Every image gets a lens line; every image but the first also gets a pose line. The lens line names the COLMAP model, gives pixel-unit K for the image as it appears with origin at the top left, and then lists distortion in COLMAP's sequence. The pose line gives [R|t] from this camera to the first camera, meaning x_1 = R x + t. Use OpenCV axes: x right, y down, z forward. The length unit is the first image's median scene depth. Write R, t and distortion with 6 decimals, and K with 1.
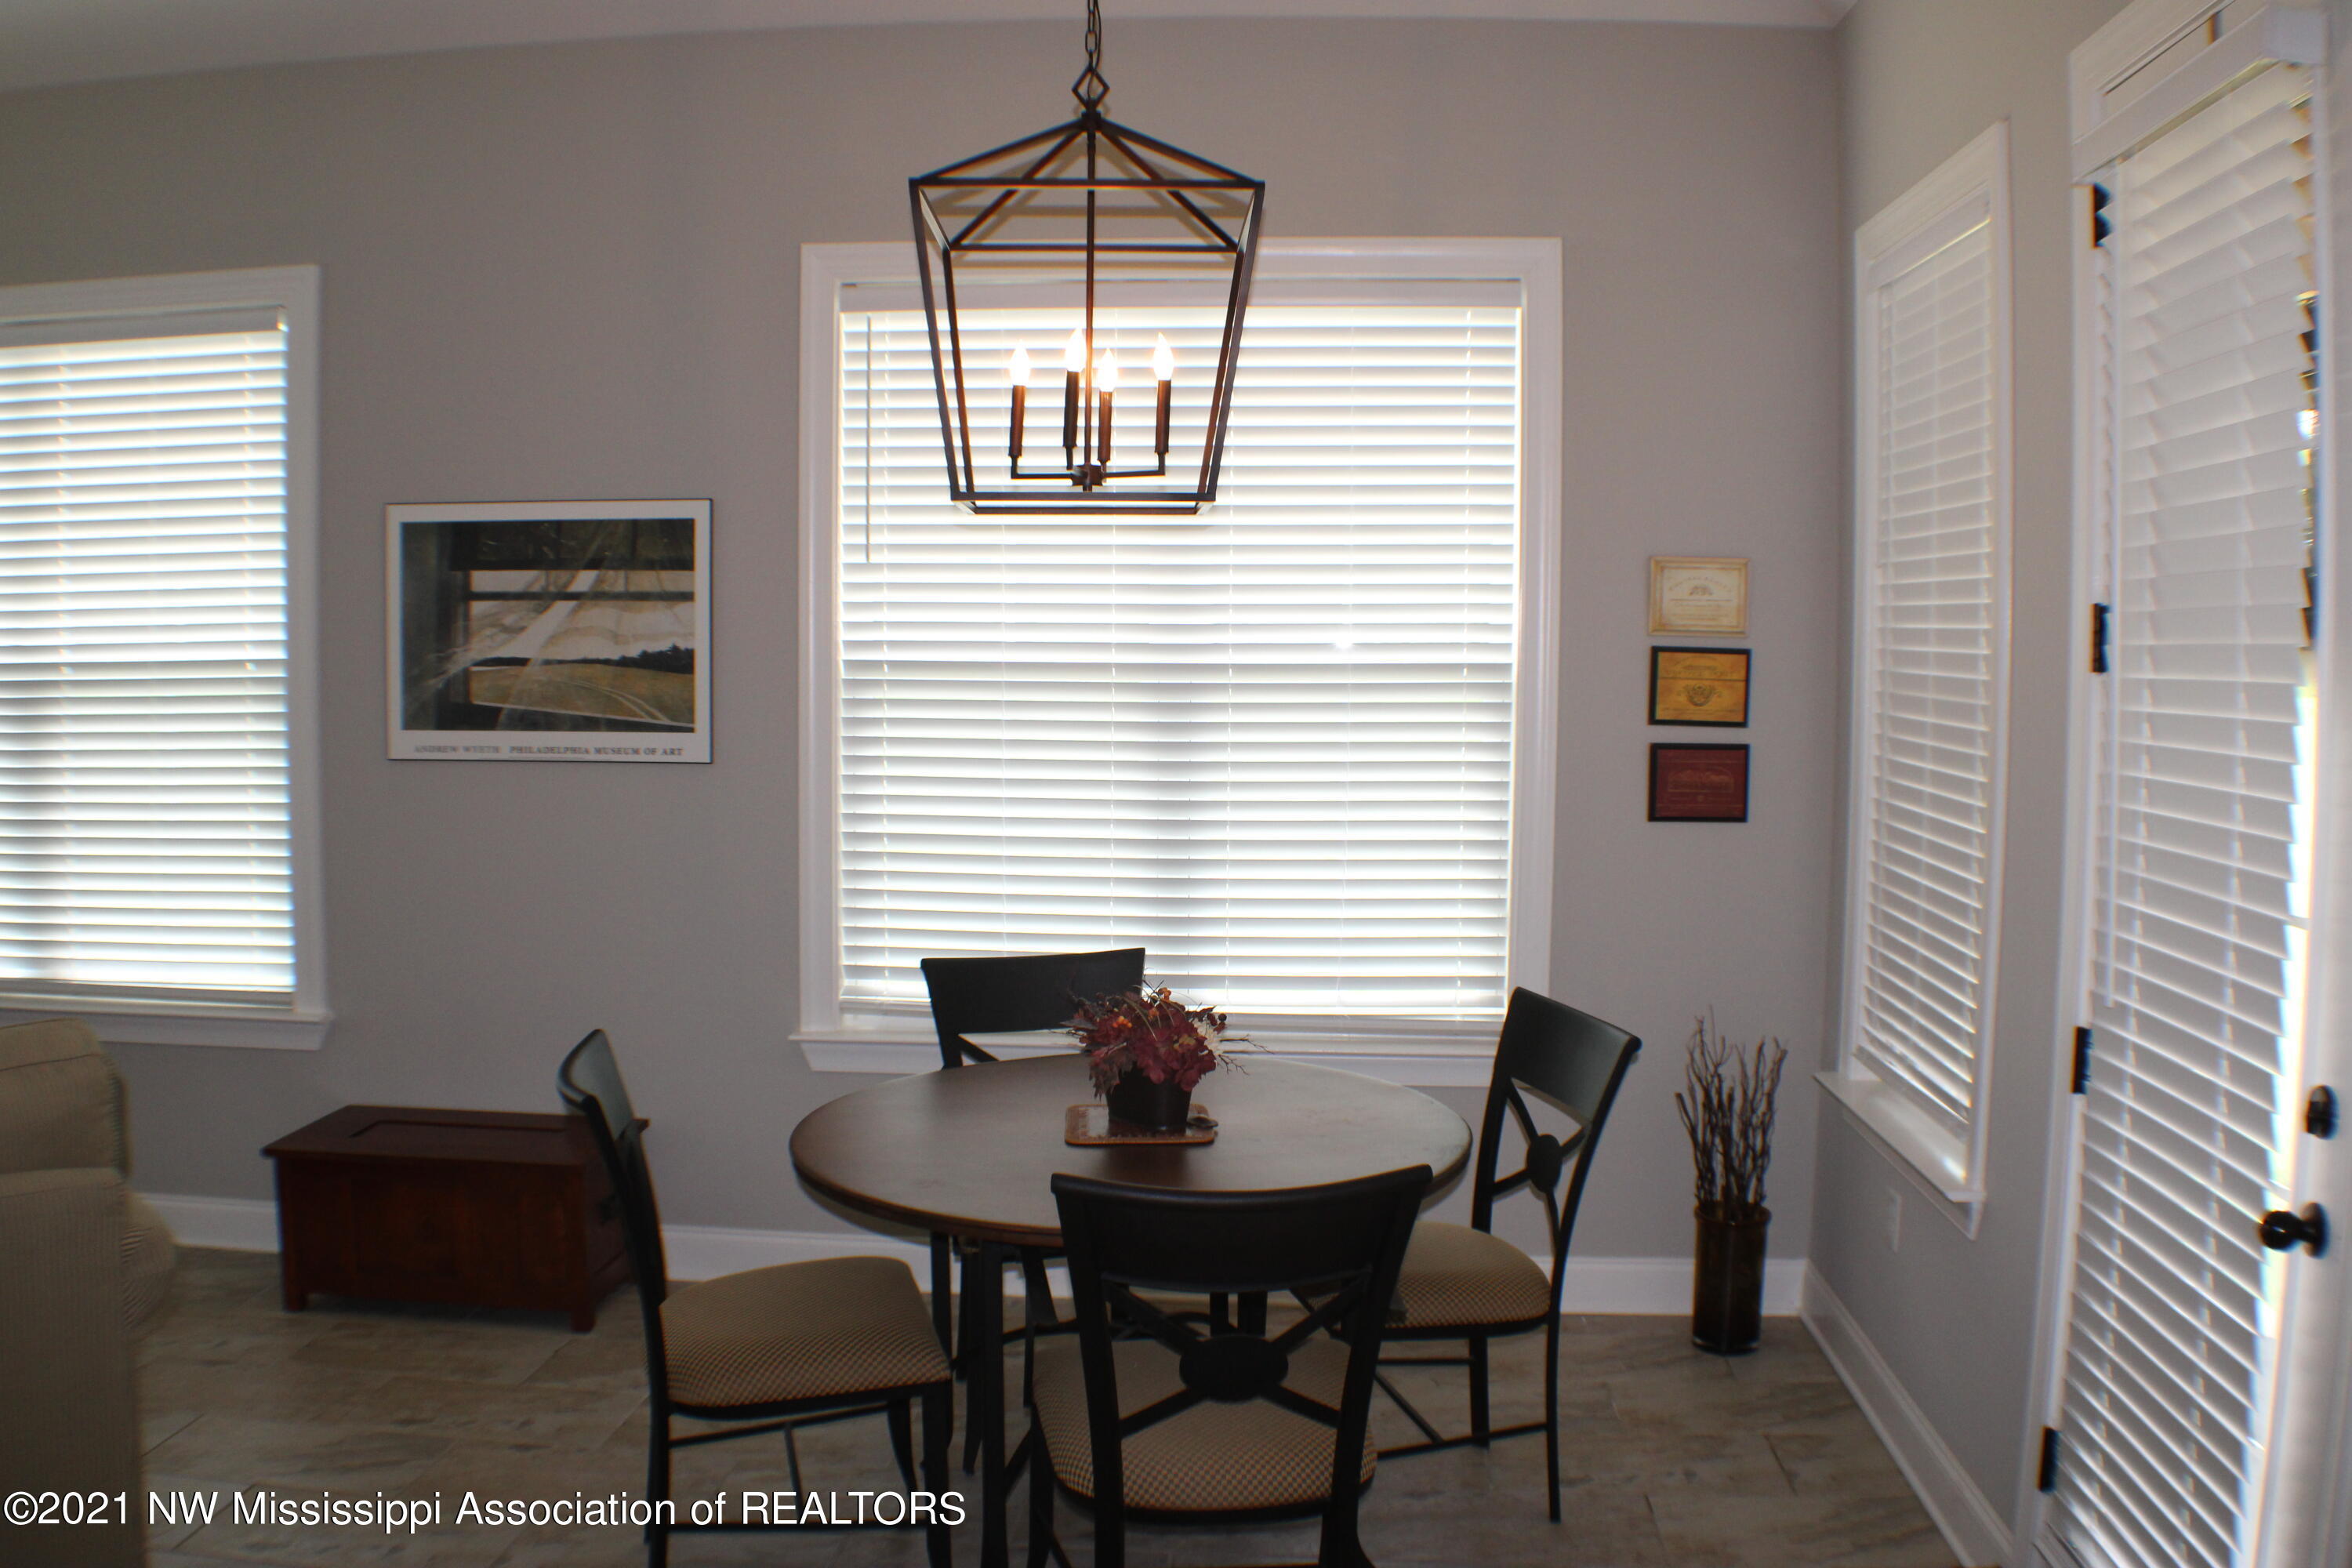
lens RADIAL K [[2005.9, 0, 1185.7], [0, 2005.9, 791.8], [0, 0, 1]] dist [-0.191698, 0.061511]
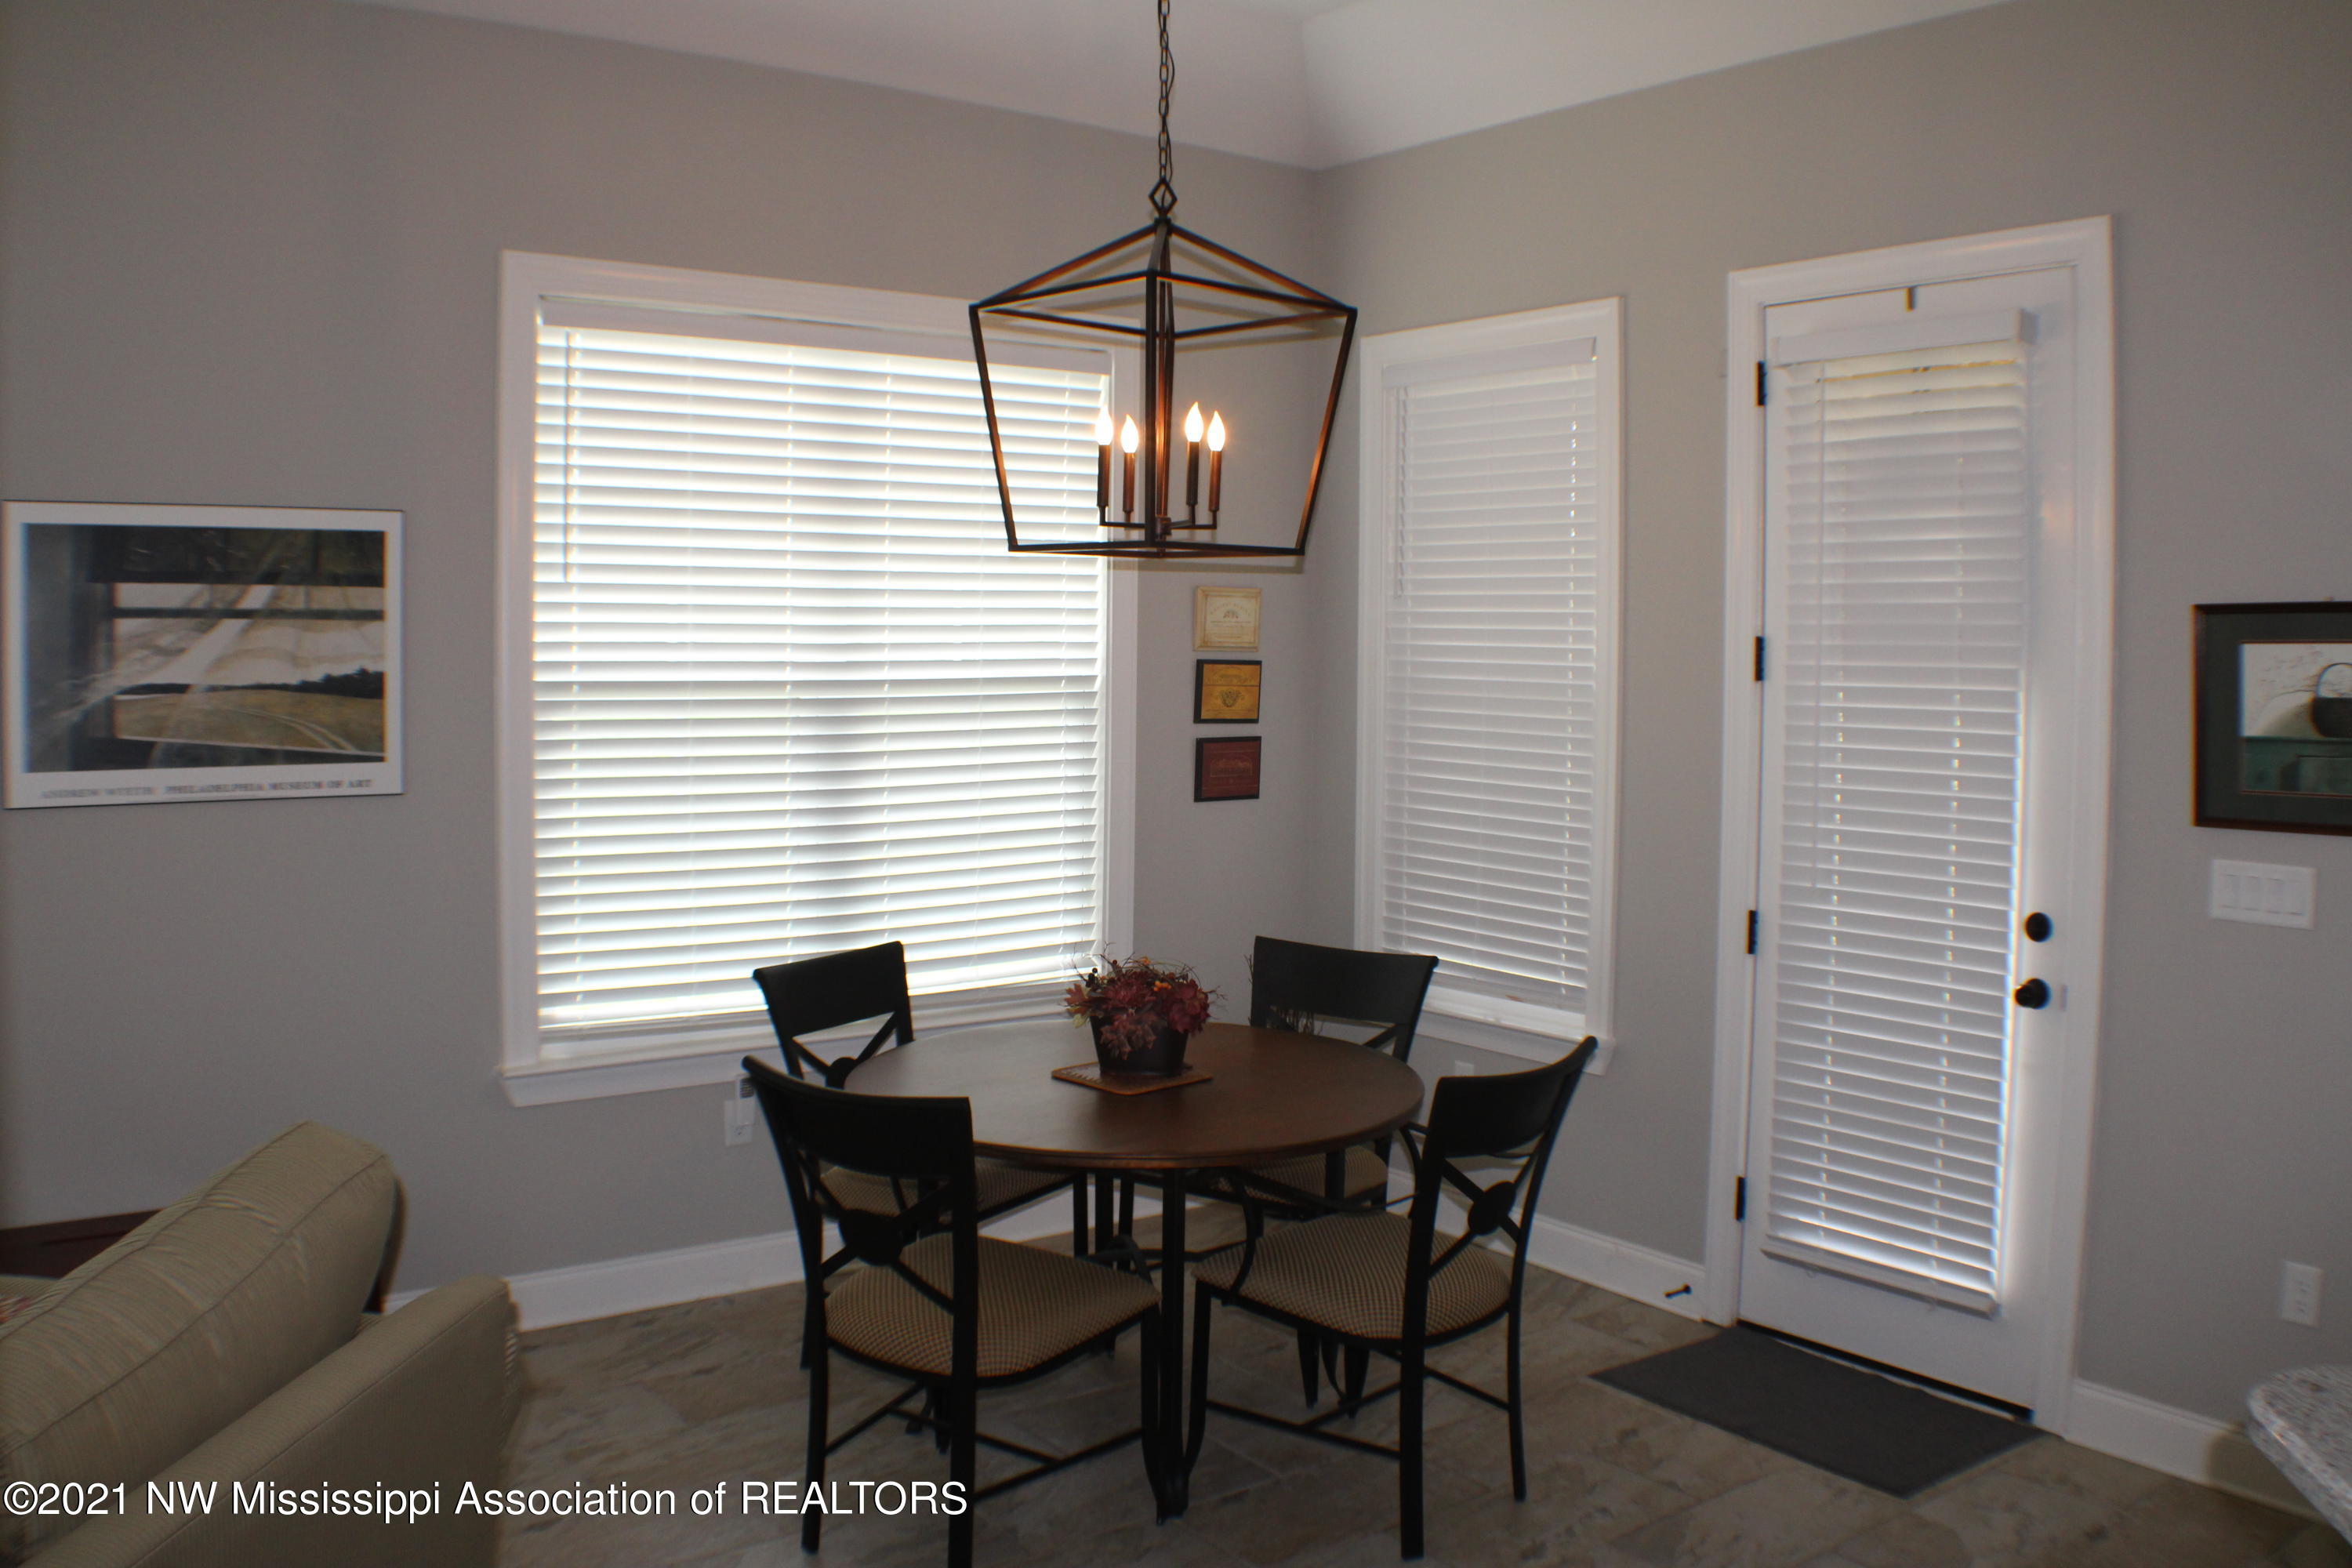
lens RADIAL K [[2005.9, 0, 1186.0], [0, 2005.9, 802.9], [0, 0, 1]] dist [-0.191698, 0.061511]
pose [[0.748464, -0.052865, 0.661065, -0.572915], [0.047216, 0.998536, 0.026394, -0.016983], [-0.661492, 0.011458, 0.749865, 0.069830]]
